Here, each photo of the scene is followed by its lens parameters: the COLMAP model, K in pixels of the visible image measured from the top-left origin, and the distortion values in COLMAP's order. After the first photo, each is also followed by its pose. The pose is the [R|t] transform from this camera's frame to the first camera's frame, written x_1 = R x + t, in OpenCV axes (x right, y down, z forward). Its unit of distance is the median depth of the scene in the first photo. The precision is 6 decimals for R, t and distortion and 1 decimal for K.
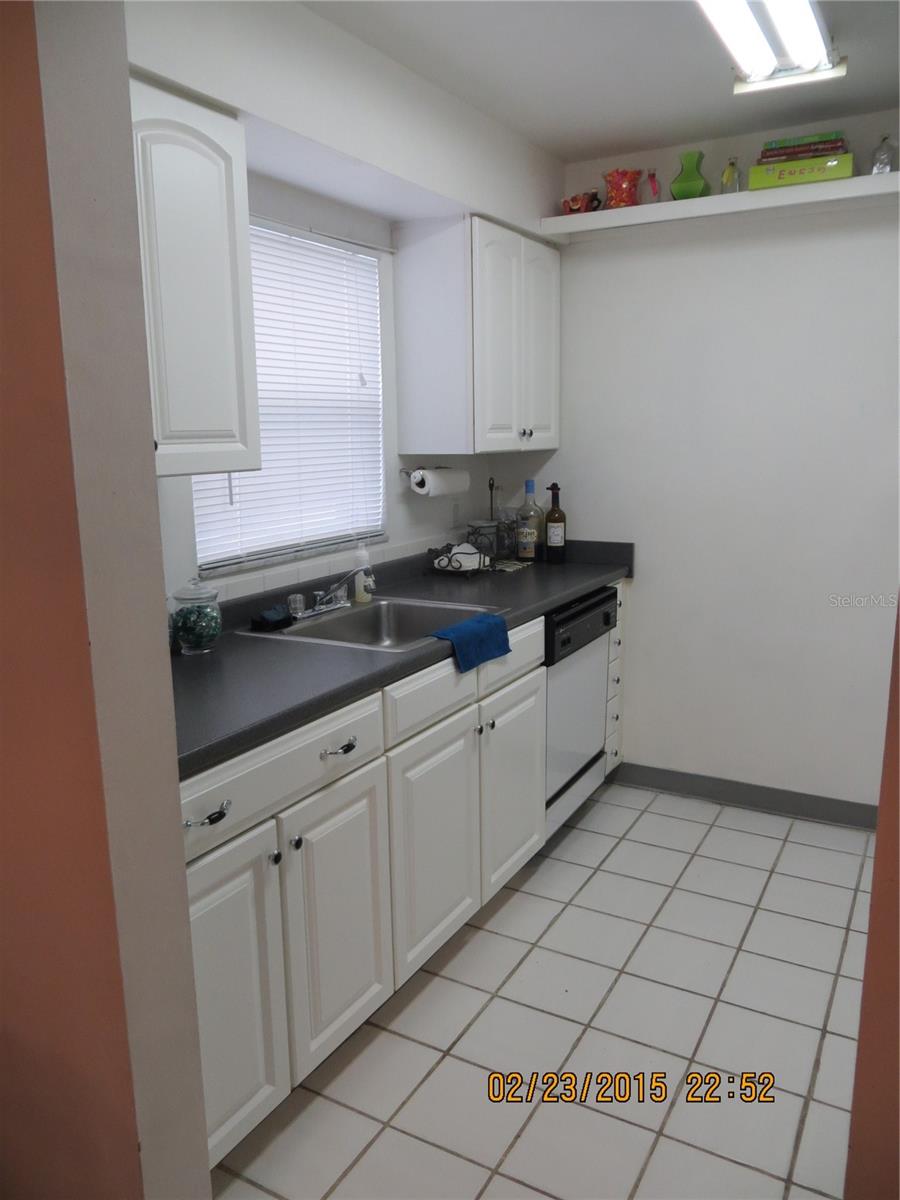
lens RADIAL K [[899.5, 0, 444.1], [0, 899.5, 594.6], [0, 0, 1]] dist [-0.002544, -0.001874]
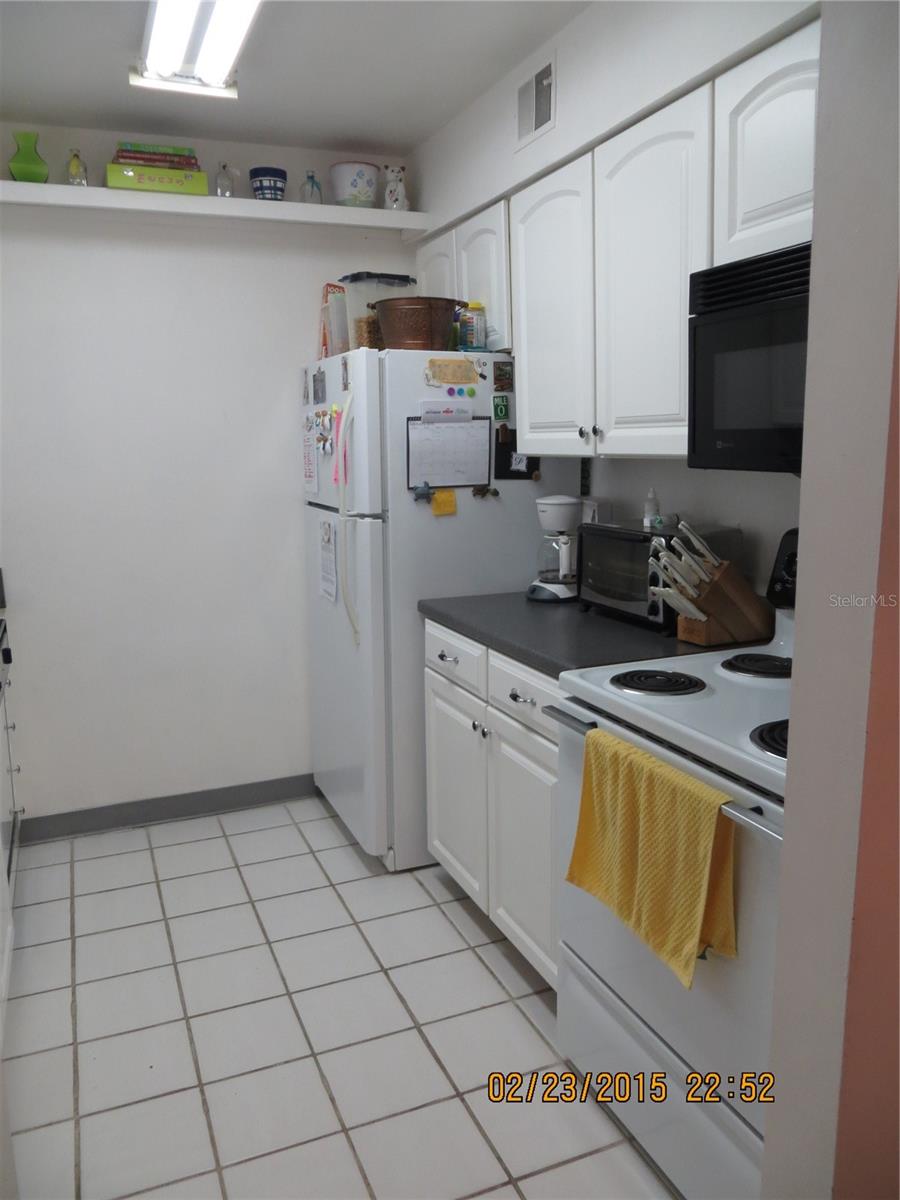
lens RADIAL K [[899.5, 0, 442.6], [0, 899.5, 606.1], [0, 0, 1]] dist [-0.002544, -0.001874]
pose [[0.626496, -0.145674, 0.765690, -0.246675], [0.150885, 0.986463, 0.064221, -0.017059], [-0.764680, 0.075297, 0.639996, 0.150715]]
